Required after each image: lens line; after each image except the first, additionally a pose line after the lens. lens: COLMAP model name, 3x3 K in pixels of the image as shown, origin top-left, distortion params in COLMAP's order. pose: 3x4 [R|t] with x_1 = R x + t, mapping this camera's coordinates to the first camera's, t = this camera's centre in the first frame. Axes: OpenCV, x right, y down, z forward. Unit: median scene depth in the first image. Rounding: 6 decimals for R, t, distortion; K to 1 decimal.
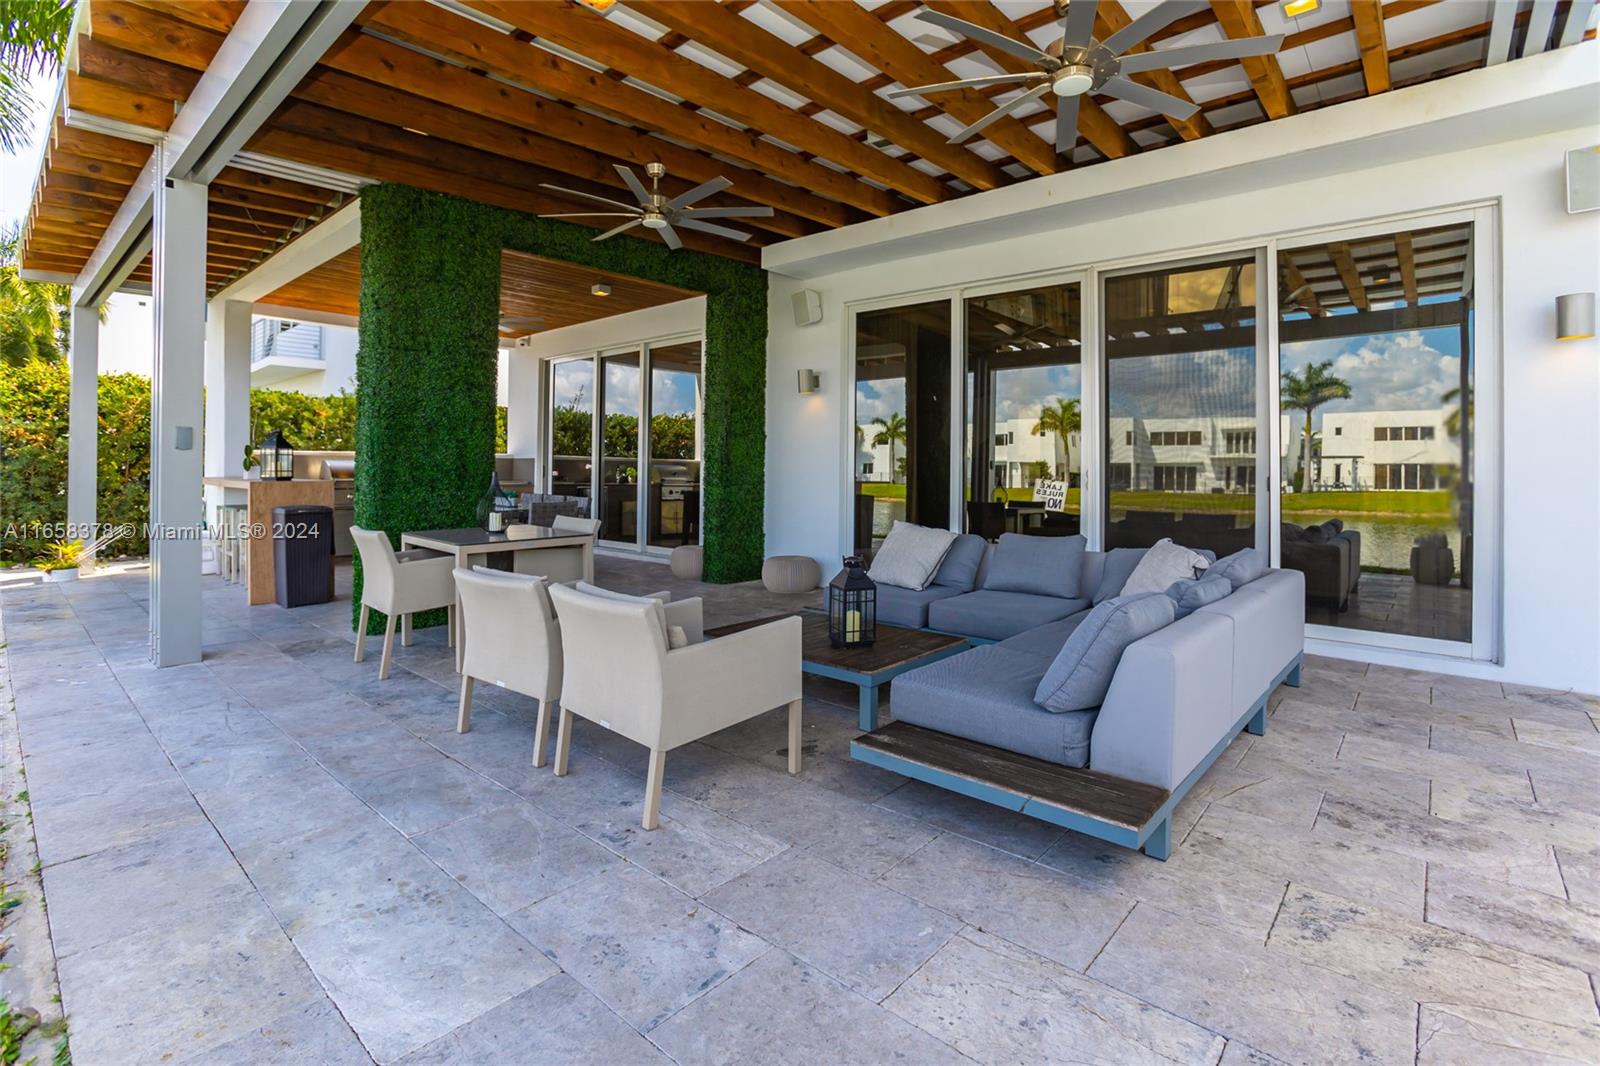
lens RADIAL K [[746.0, 0, 812.2], [0, 746.0, 474.8], [0, 0, 1]] dist [-0.029647, 0.001115]
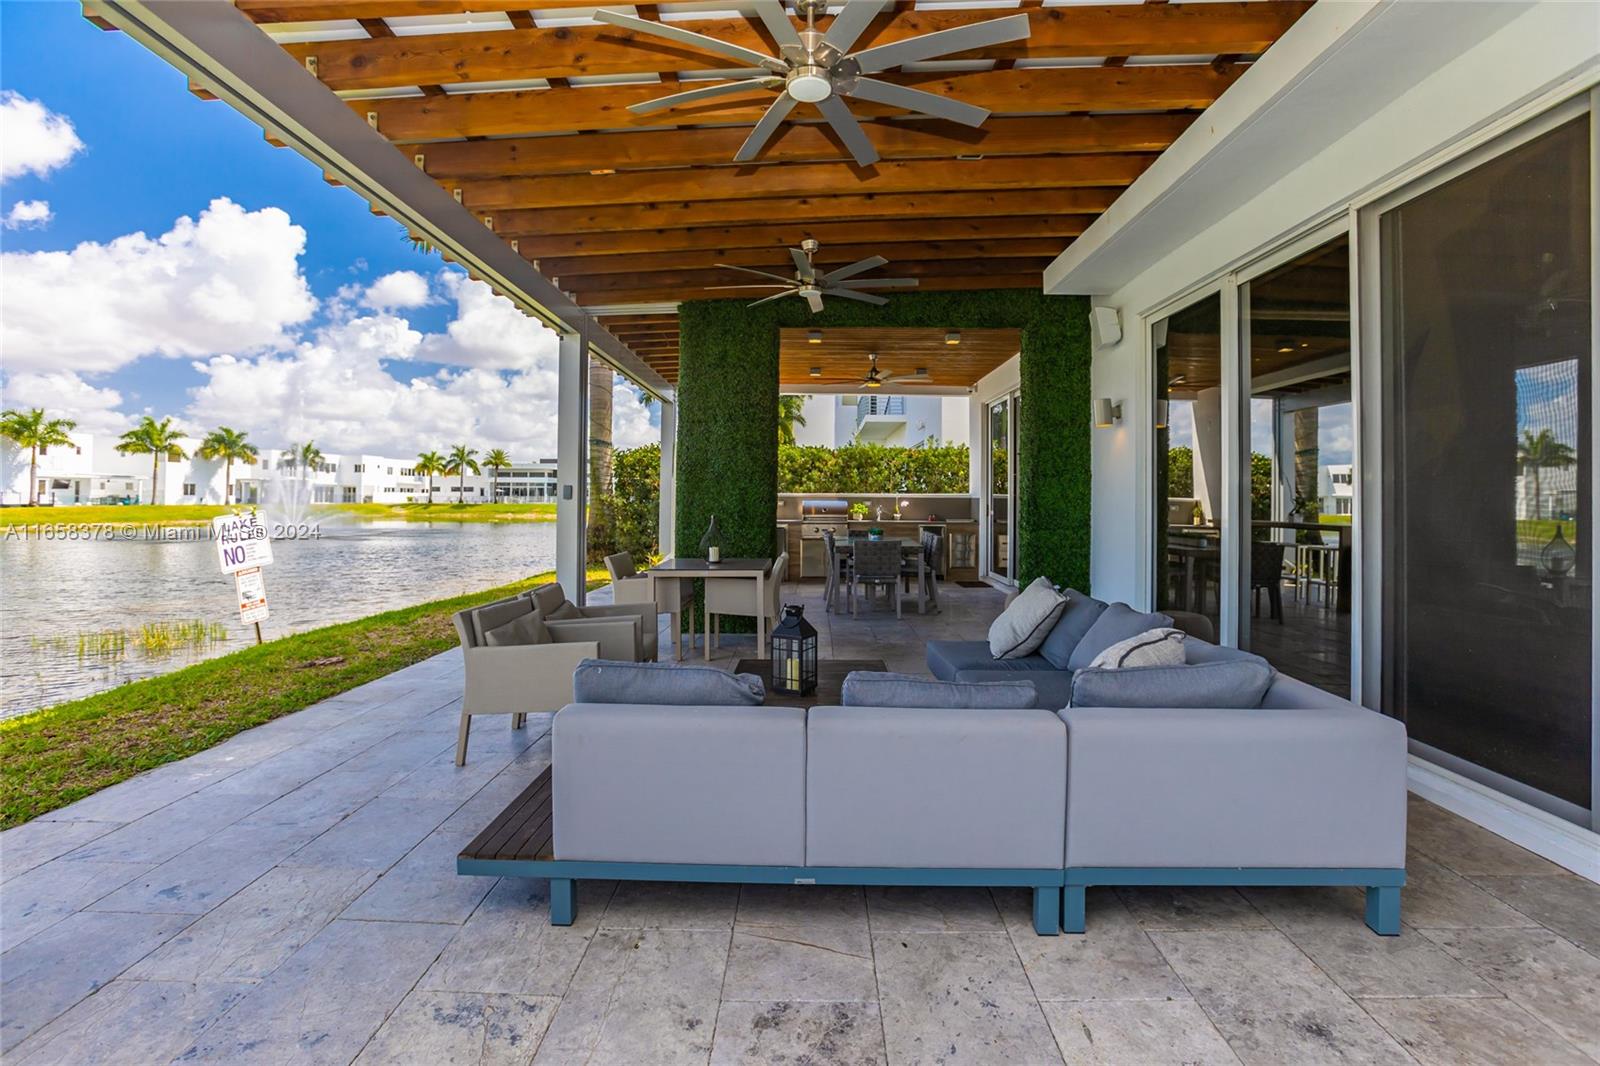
lens RADIAL K [[763.1, 0, 805.0], [0, 763.1, 496.6], [0, 0, 1]] dist [-0.030736, 0.000095]
pose [[0.650405, -0.003808, -0.759578, 1.175465], [-0.013165, 0.999781, -0.016286, -0.027246], [0.759473, 0.020592, 0.650213, 0.474387]]
